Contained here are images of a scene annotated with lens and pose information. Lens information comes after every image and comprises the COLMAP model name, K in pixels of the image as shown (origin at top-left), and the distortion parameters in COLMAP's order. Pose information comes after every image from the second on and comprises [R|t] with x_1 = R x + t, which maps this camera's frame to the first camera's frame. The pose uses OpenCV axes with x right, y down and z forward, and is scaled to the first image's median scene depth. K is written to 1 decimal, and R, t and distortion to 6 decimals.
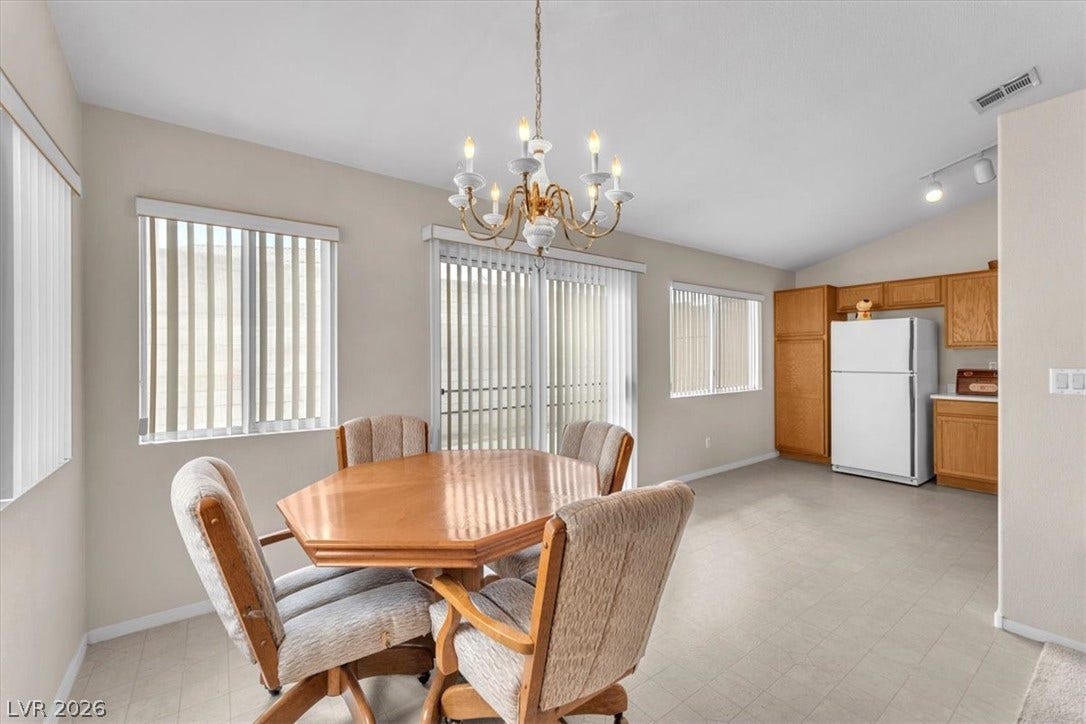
lens RADIAL K [[441.4, 0, 543.0], [0, 441.4, 362.0], [0, 0, 1]] dist [0.001012, 0.000109]
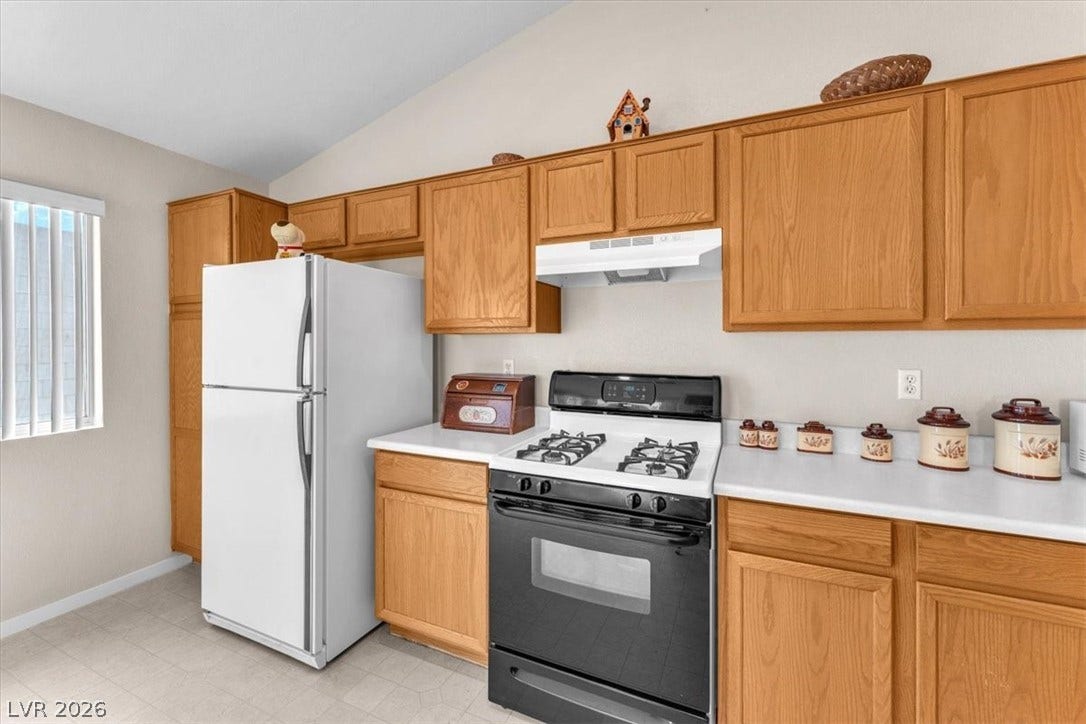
lens RADIAL K [[444.8, 0, 543.7], [0, 444.8, 351.4], [0, 0, 1]] dist [0.000201, -0.000083]
pose [[0.872899, -0.005479, 0.487871, 0.771441], [0.002151, 0.999970, 0.007382, -0.014159], [-0.487897, -0.005394, 0.872885, 0.506158]]
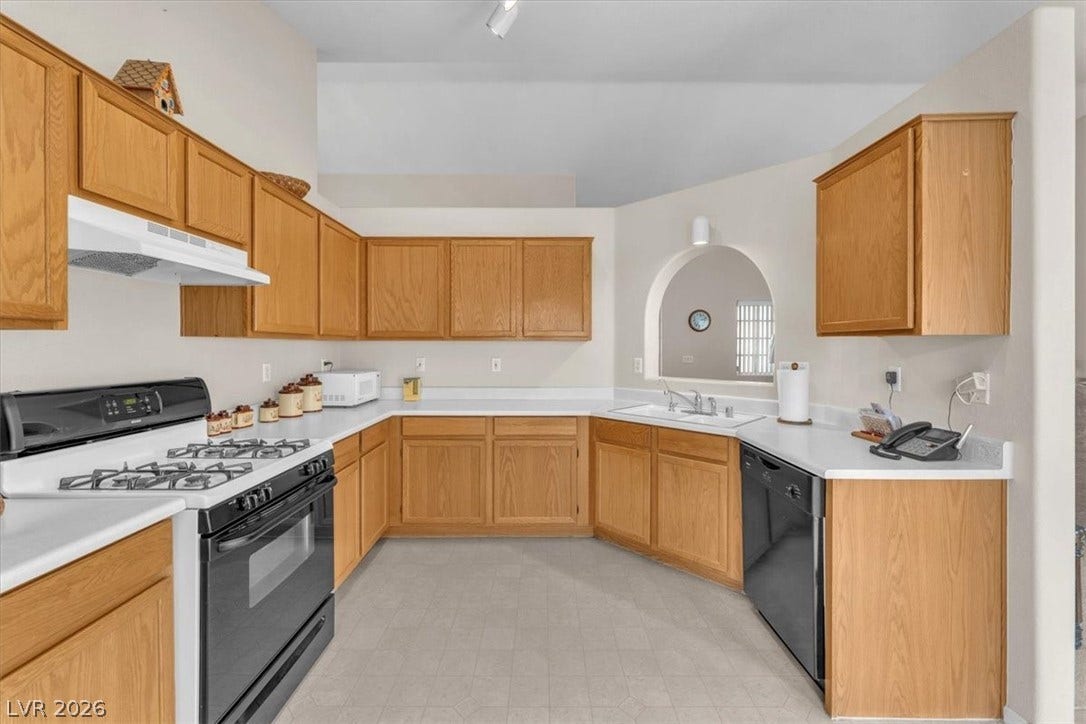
lens RADIAL K [[444.8, 0, 543.7], [0, 444.8, 351.4], [0, 0, 1]] dist [0.000201, -0.000083]
pose [[-0.807912, -0.006713, 0.589265, 0.583675], [0.004383, 0.999839, 0.017400, -0.019431], [-0.589287, 0.016640, -0.807753, 0.920908]]
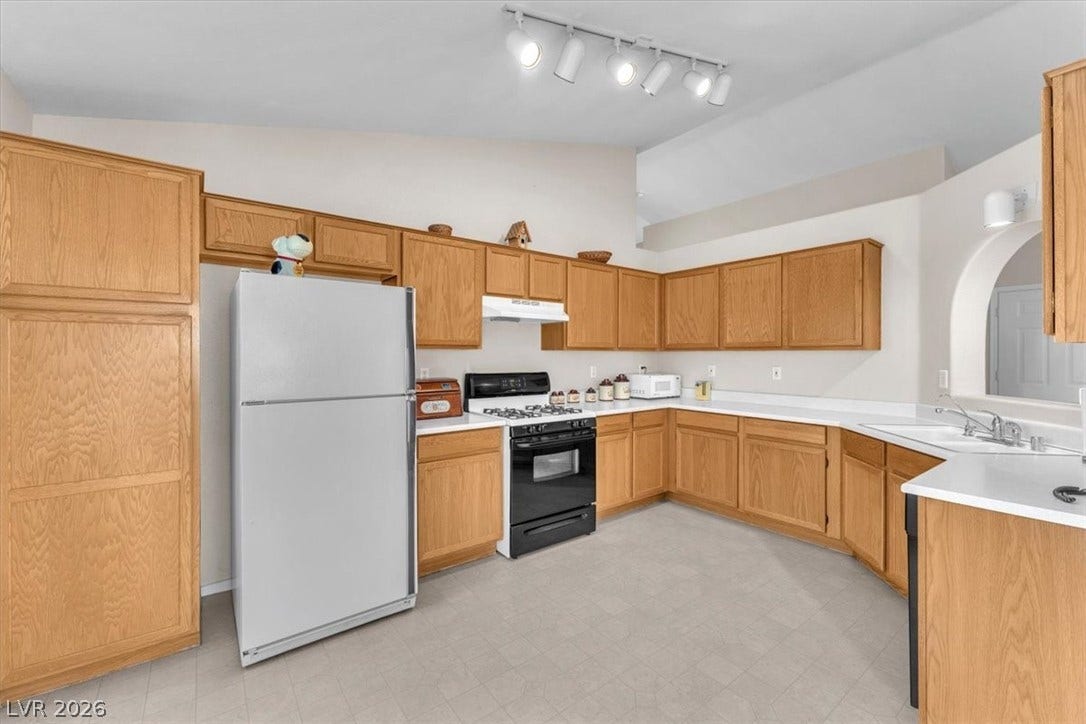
lens RADIAL K [[447.0, 0, 543.0], [0, 447.0, 362.0], [0, 0, 1]] dist [0.000337, -0.000079]
pose [[-0.024799, -0.015202, 0.999577, 0.290010], [0.006720, 0.999859, 0.015373, -0.019128], [-0.999670, 0.007099, -0.024693, 0.798343]]
